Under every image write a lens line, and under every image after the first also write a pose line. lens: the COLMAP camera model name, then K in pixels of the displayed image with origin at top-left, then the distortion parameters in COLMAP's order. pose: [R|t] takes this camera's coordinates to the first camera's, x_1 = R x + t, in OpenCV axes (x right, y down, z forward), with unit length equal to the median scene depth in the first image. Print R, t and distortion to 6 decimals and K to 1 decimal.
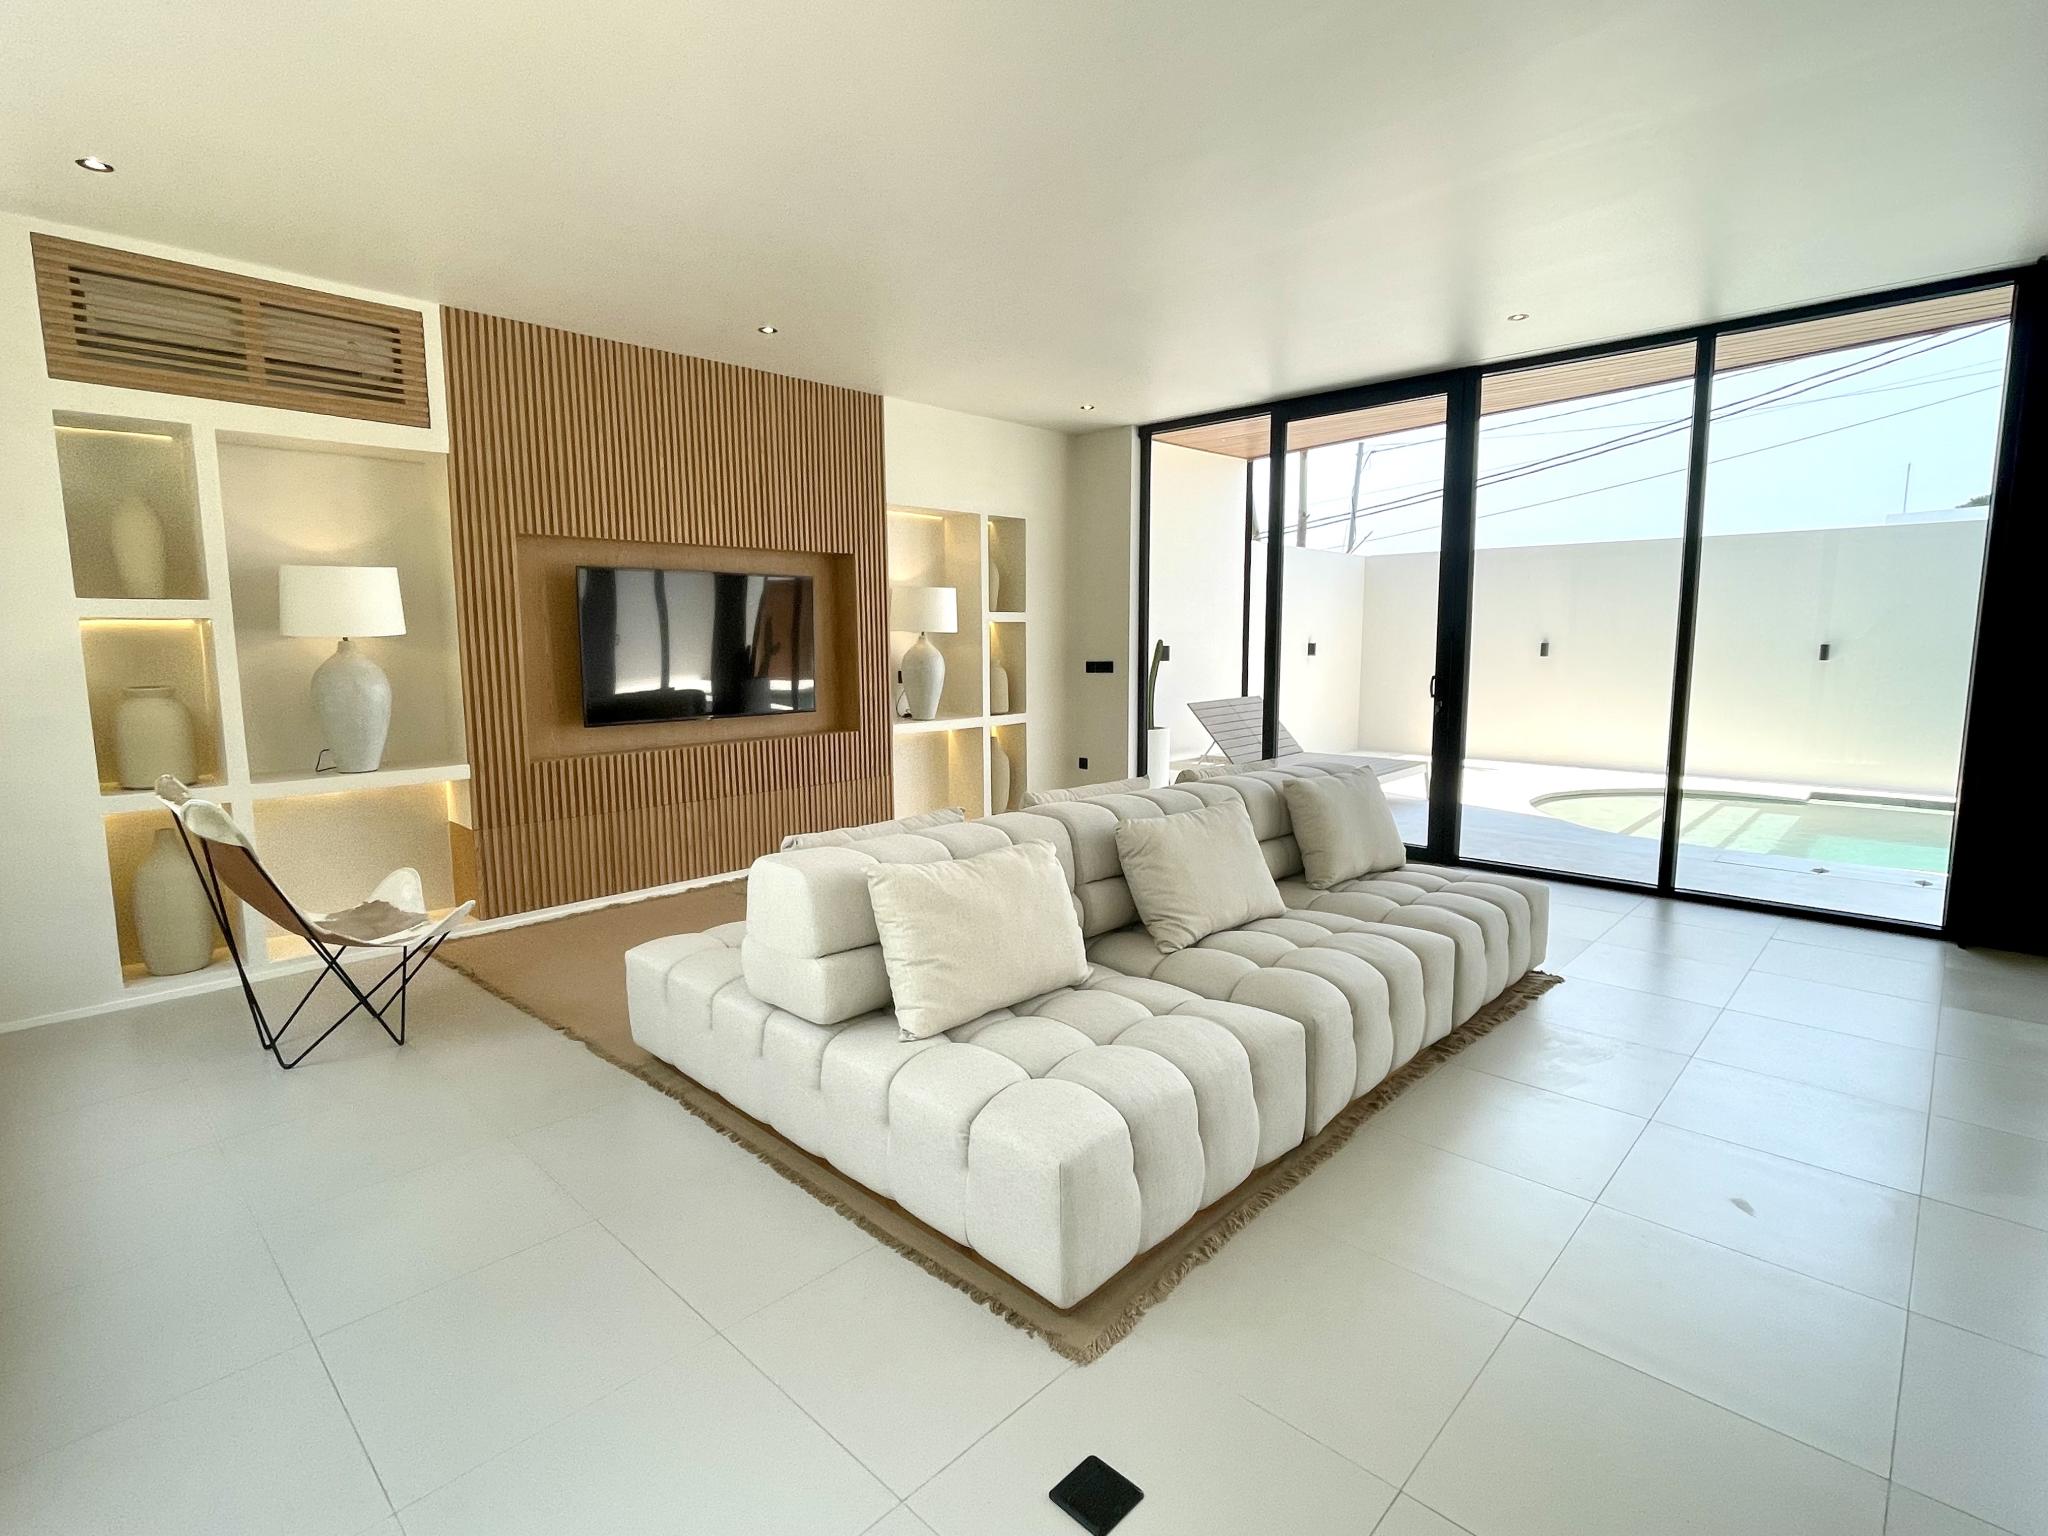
lens RADIAL K [[998.0, 0, 1024.0], [0, 998.0, 768.0], [0, 0, 1]] dist [0.021462, 0.000058]
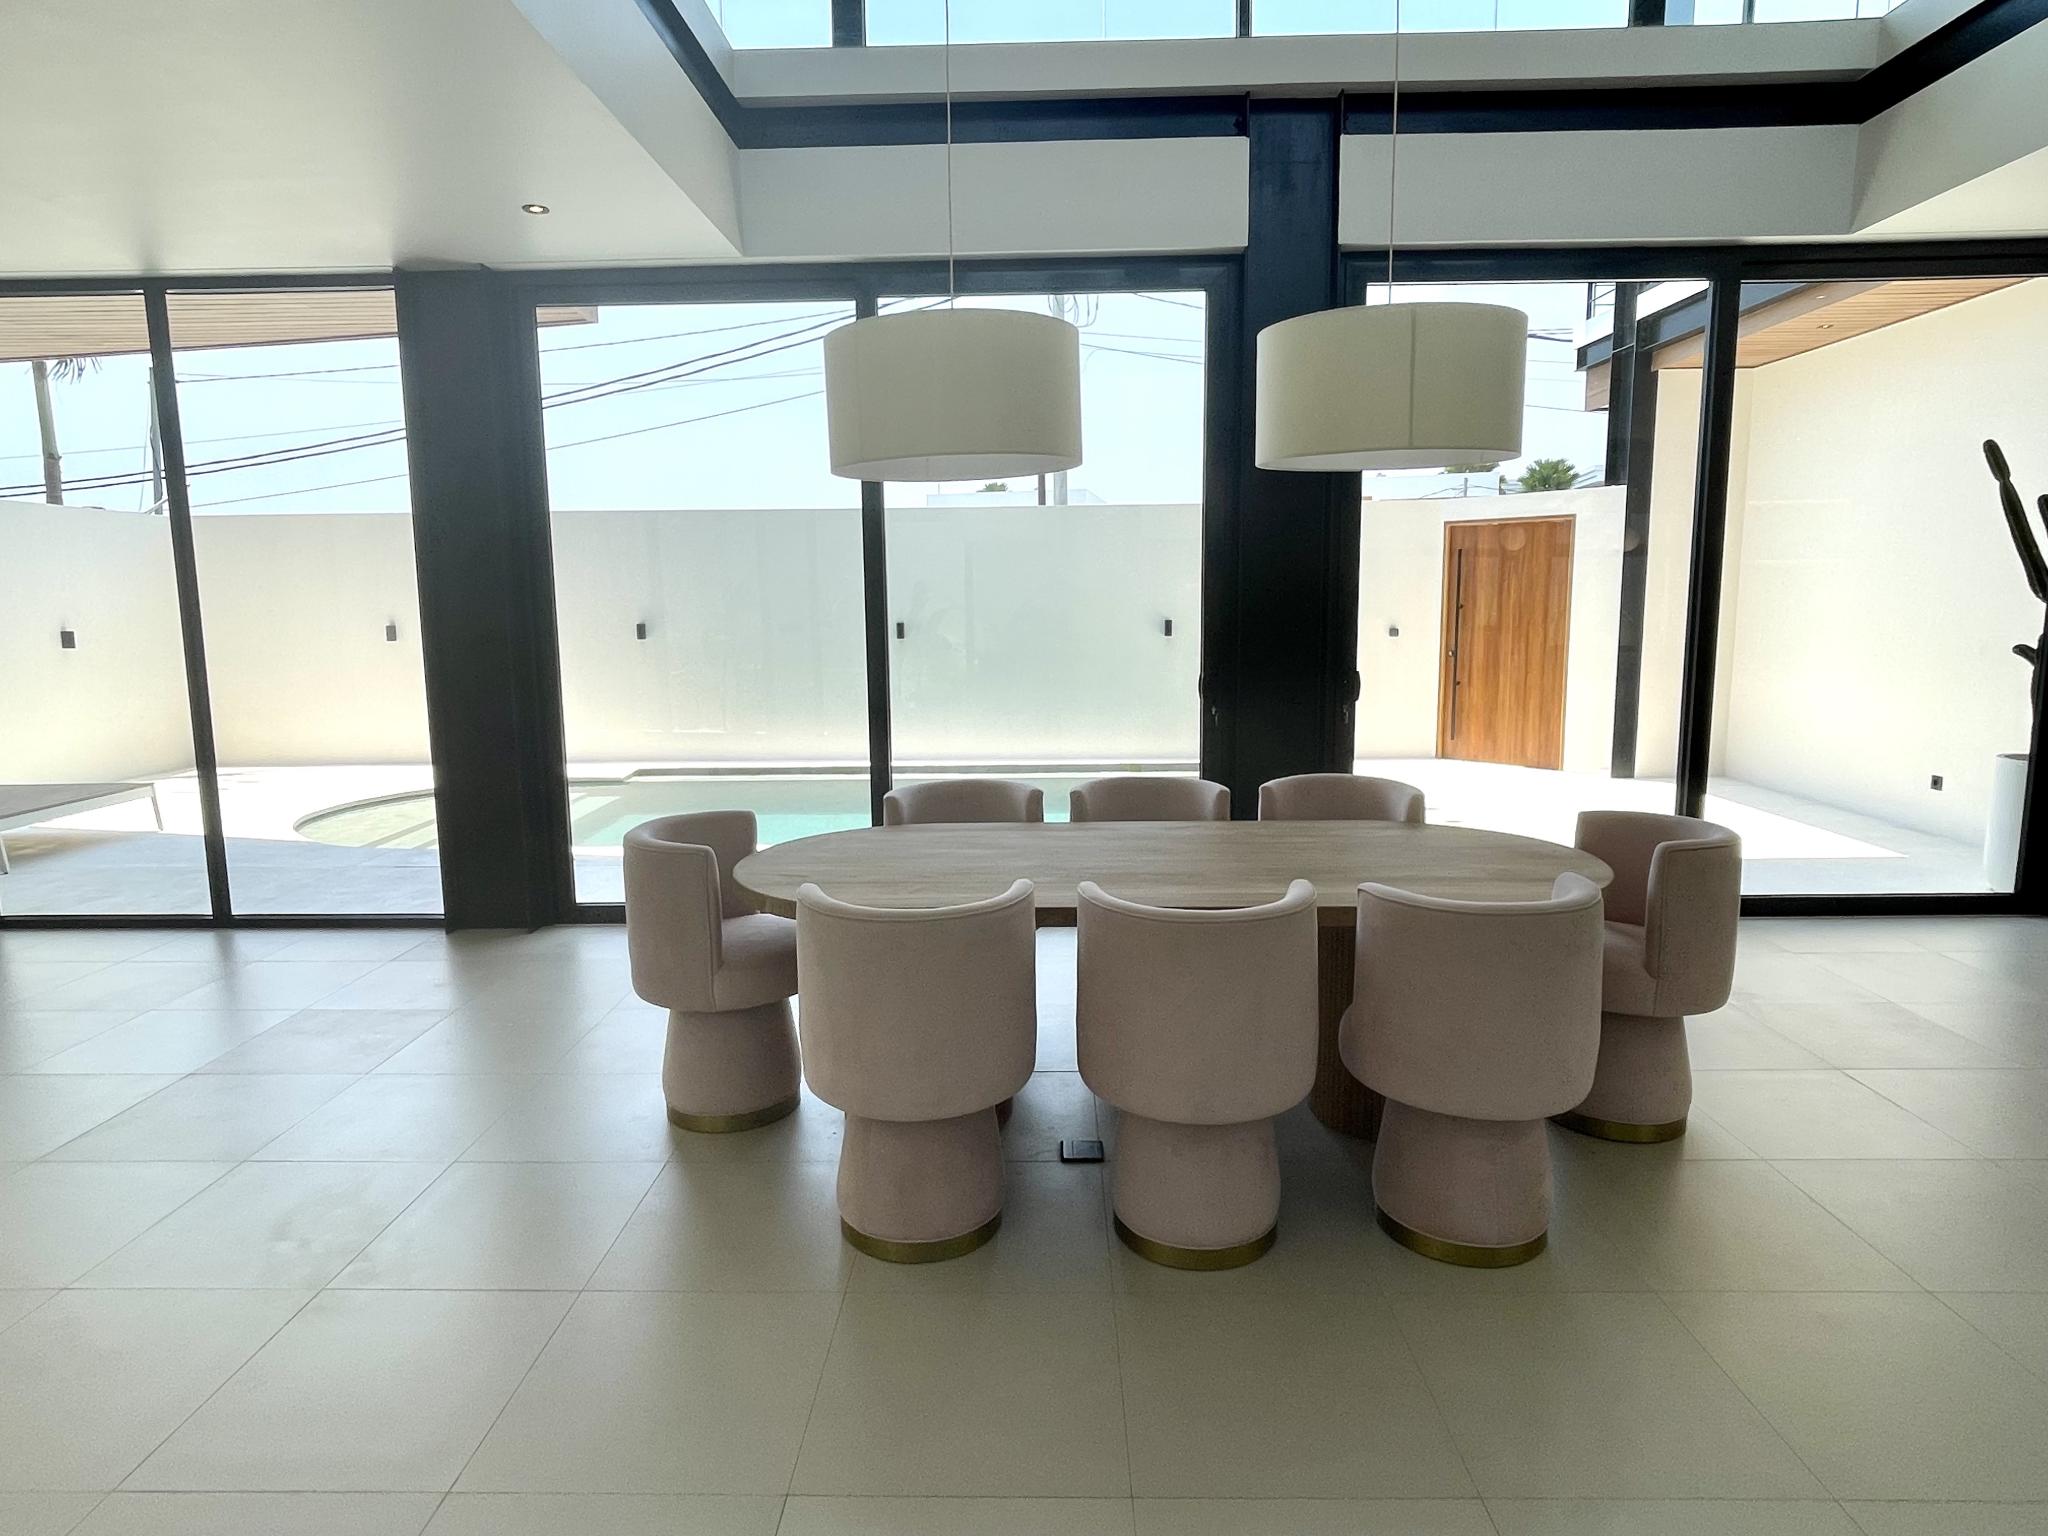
lens RADIAL K [[1165.2, 0, 1024.0], [0, 1165.2, 768.0], [0, 0, 1]] dist [-0.007430, -0.000578]
pose [[0.728508, -0.107422, 0.676562, 0.435881], [0.102475, 0.993605, 0.047417, 0.011269], [-0.677329, 0.034787, 0.734857, -0.201386]]
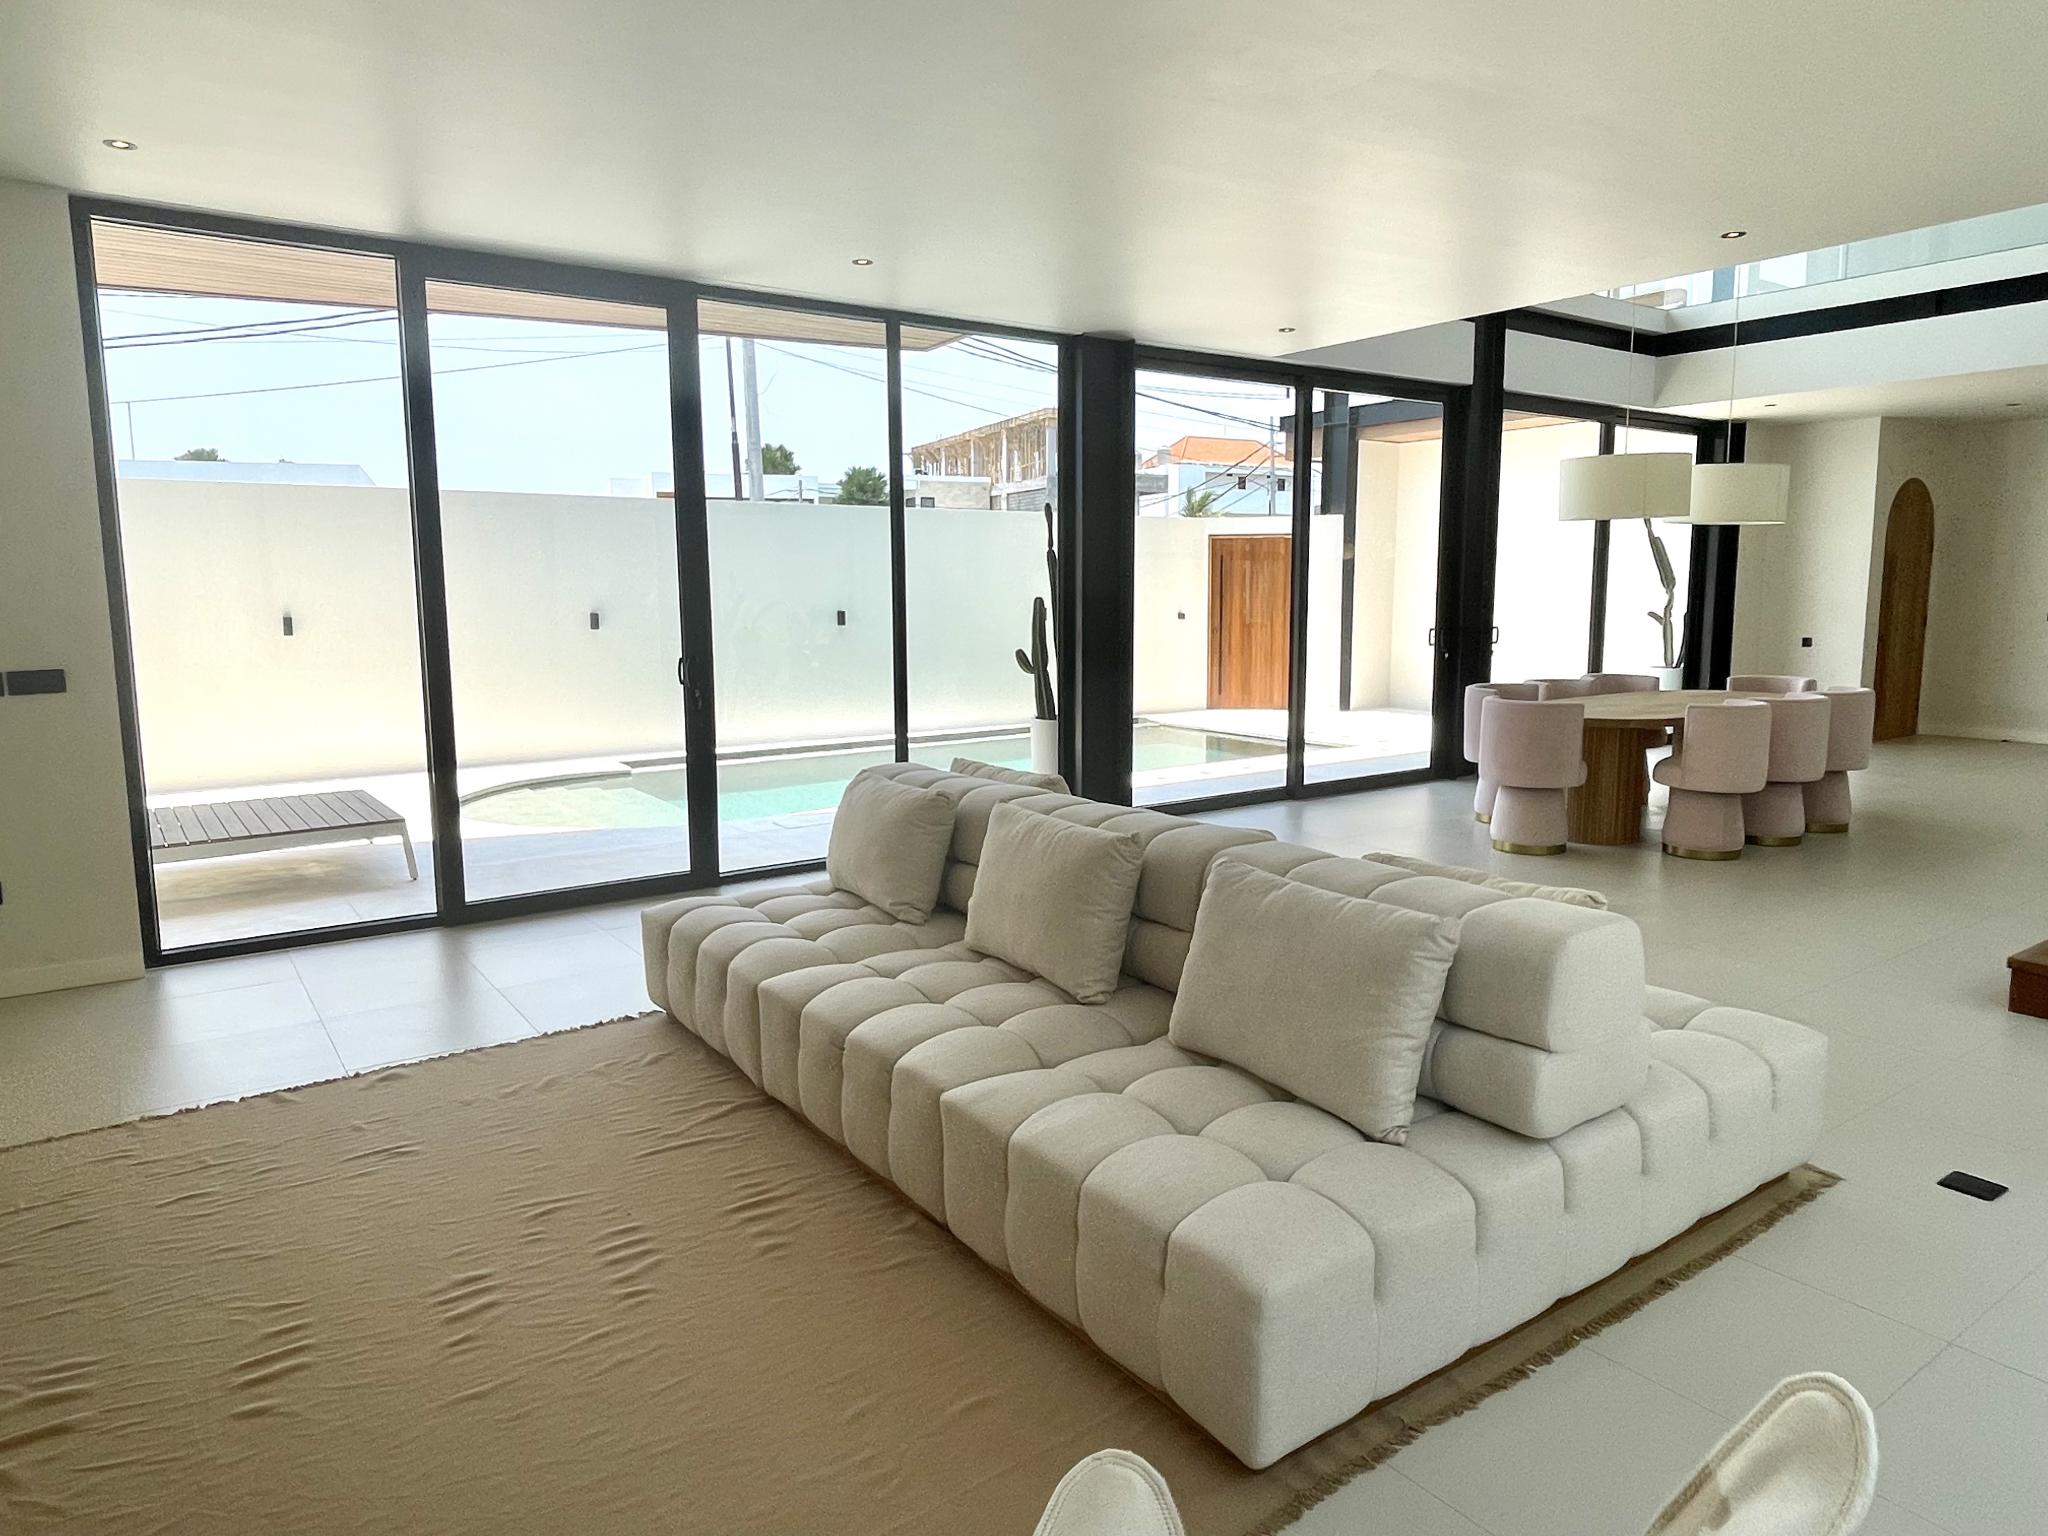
lens RADIAL K [[1278.1, 0, 1024.0], [0, 1278.1, 768.0], [0, 0, 1]] dist [-0.003576, 0.000538]
pose [[0.183676, -0.135204, 0.973644, -0.571057], [0.139296, 0.984080, 0.110375, -0.082902], [-0.973067, 0.115351, 0.199585, 0.565402]]
